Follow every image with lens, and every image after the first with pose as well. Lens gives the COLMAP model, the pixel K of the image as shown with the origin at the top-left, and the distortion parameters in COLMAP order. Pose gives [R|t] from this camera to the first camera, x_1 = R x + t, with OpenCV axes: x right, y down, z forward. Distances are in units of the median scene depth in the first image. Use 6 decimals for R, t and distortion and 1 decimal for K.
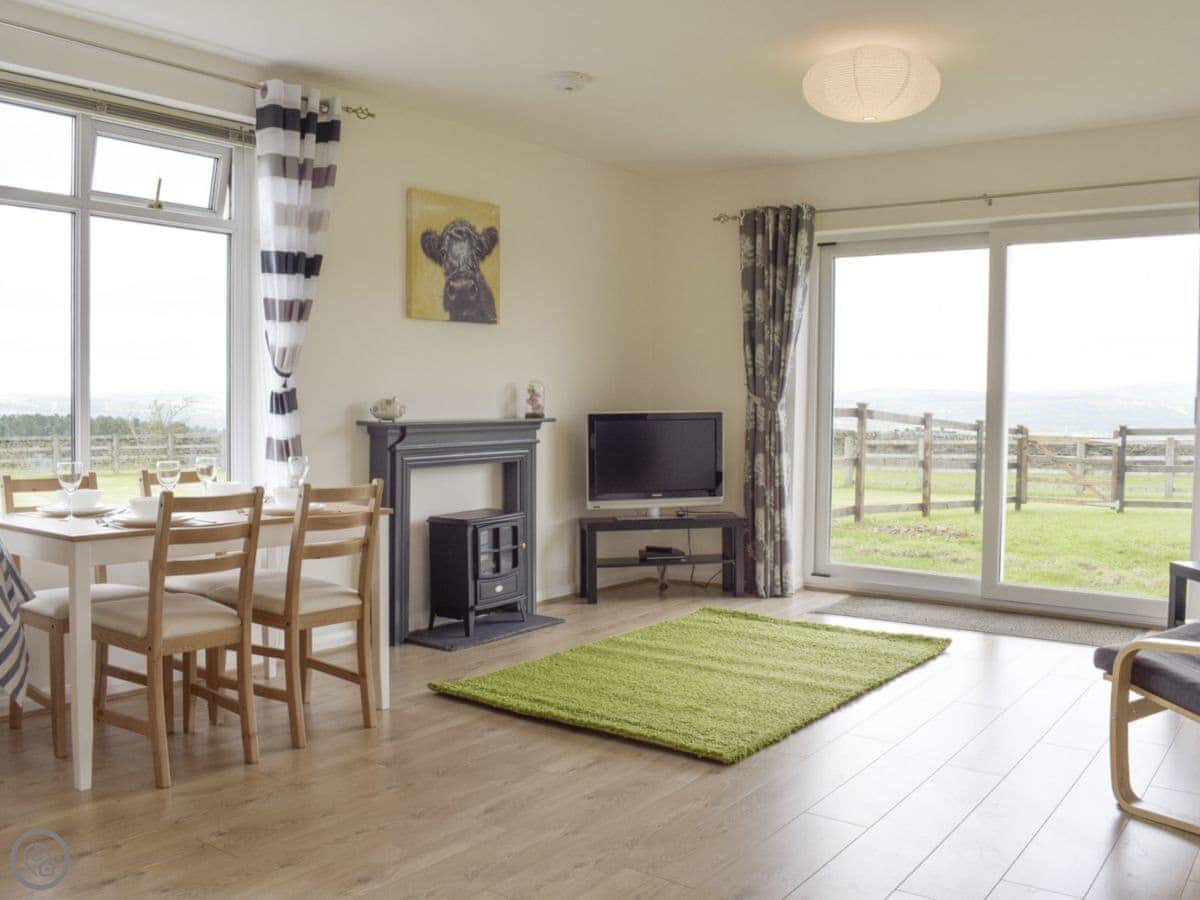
lens RADIAL K [[1062.8, 0, 661.8], [0, 1062.8, 451.7], [0, 0, 1]] dist [-0.089312, -0.005564]
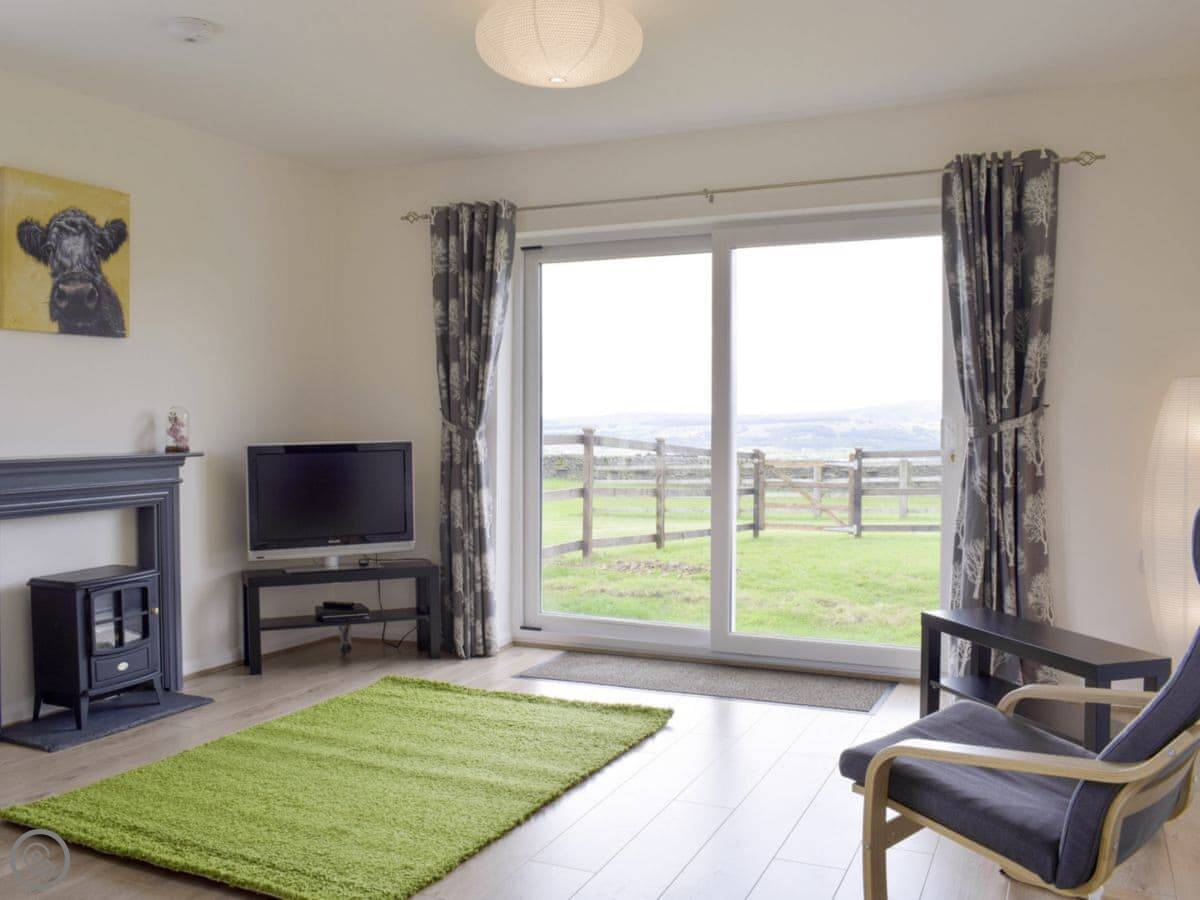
lens RADIAL K [[1062.8, 0, 594.7], [0, 1062.8, 446.8], [0, 0, 1]] dist [-0.089312, -0.005564]
pose [[0.984920, -0.012504, 0.172556, 0.059196], [0.017511, 0.999468, -0.027525, -0.007992], [-0.172120, 0.030132, 0.984615, 0.146579]]
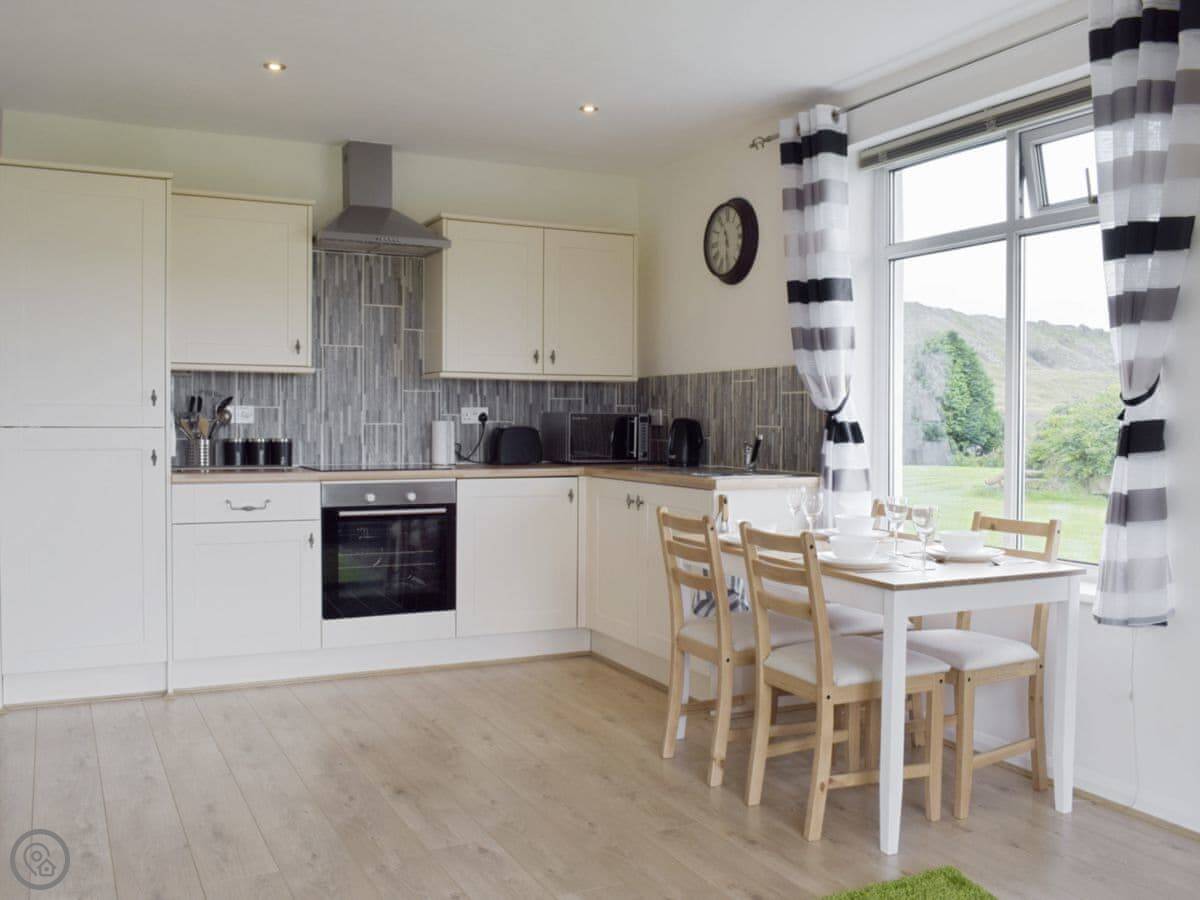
lens RADIAL K [[1062.8, 0, 597.0], [0, 1062.8, 448.3], [0, 0, 1]] dist [-0.089312, -0.005564]
pose [[-0.497145, 0.030886, -0.867118, 0.325185], [-0.024505, 0.998468, 0.049614, -0.050917], [0.867321, 0.045914, -0.495626, 0.788439]]
